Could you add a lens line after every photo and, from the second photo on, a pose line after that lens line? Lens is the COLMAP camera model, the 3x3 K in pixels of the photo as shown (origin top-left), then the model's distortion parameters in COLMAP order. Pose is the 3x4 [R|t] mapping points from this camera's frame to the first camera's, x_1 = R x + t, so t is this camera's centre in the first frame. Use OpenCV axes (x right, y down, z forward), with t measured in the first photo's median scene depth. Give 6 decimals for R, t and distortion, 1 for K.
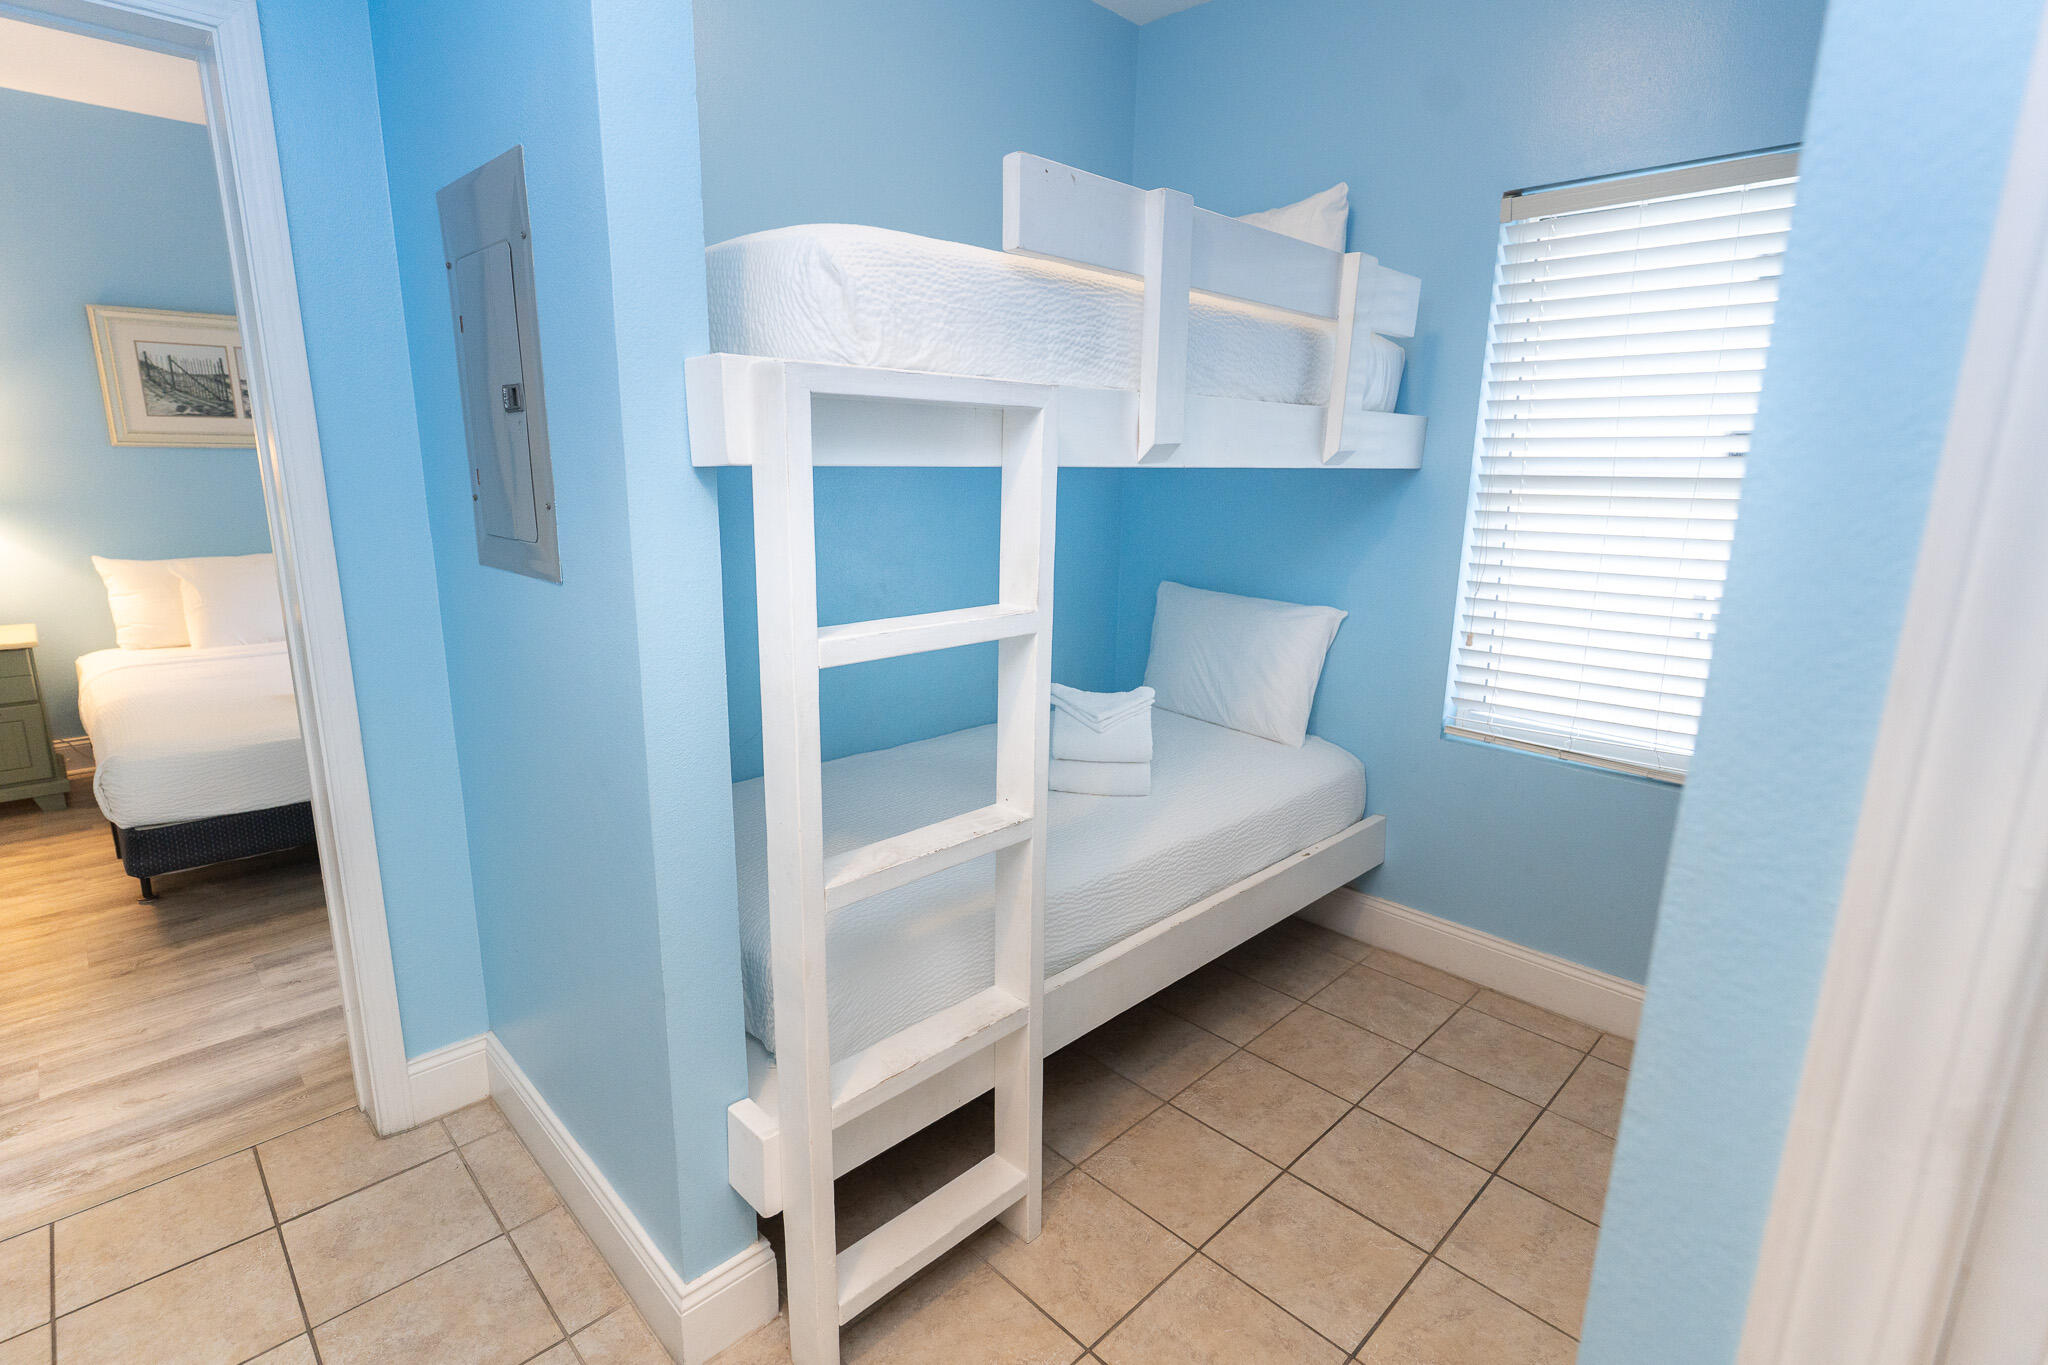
lens RADIAL K [[987.6, 0, 1022.5], [0, 987.6, 683.0], [0, 0, 1]] dist [-0.002837, -0.000290]
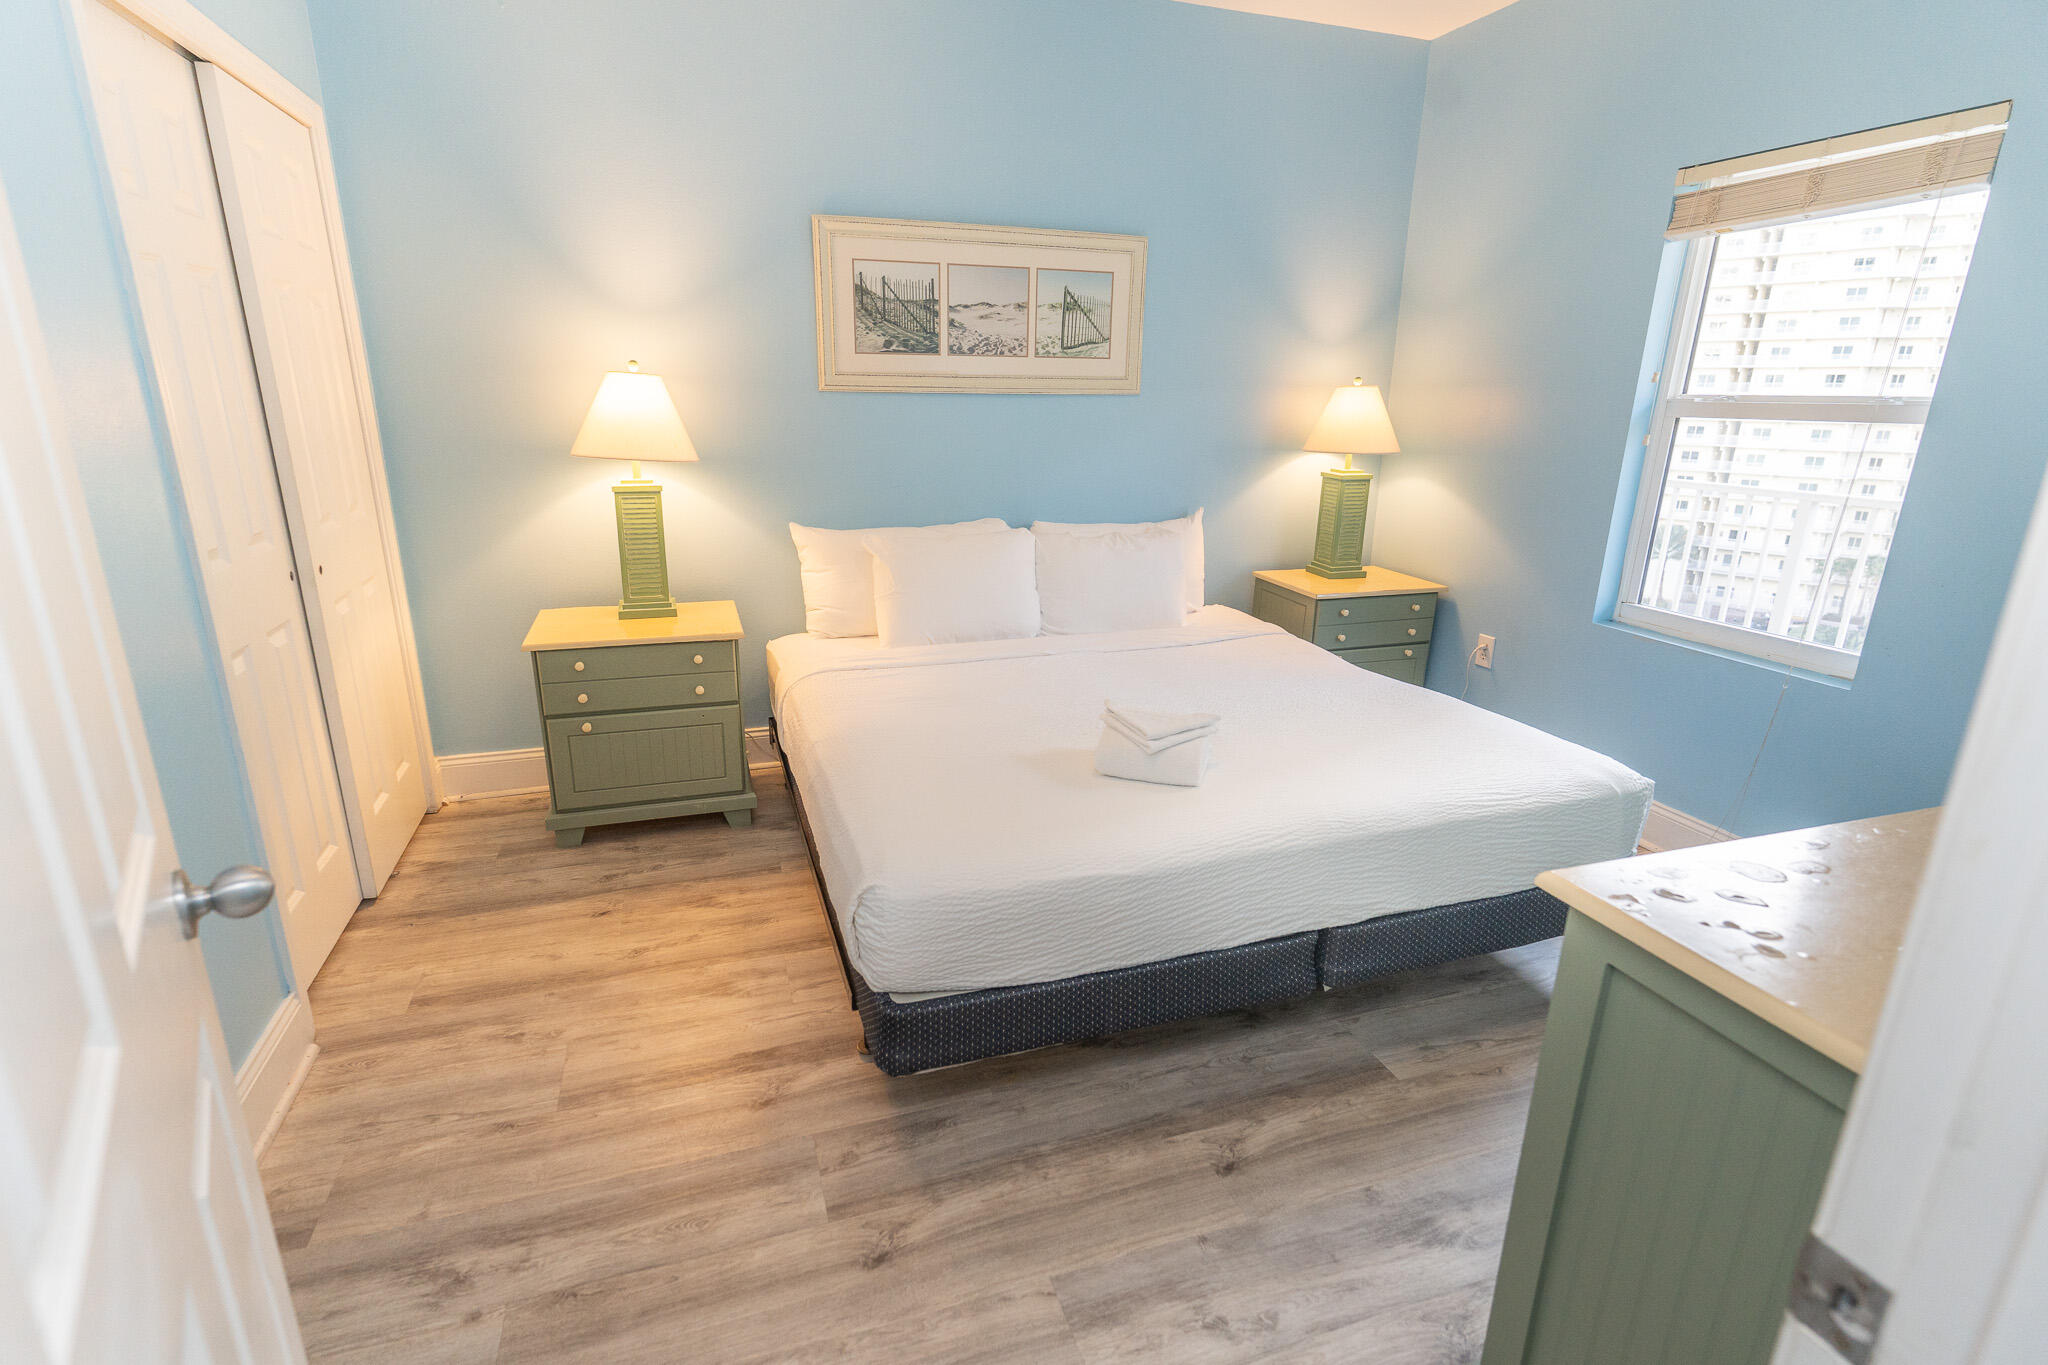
lens RADIAL K [[977.5, 0, 1016.9], [0, 977.5, 674.0], [0, 0, 1]] dist [0.003636, 0.000152]
pose [[0.900880, 0.119373, -0.417332, -0.395972], [-0.095817, 0.992414, 0.077031, -0.081897], [0.423361, -0.029408, 0.905484, 0.311904]]
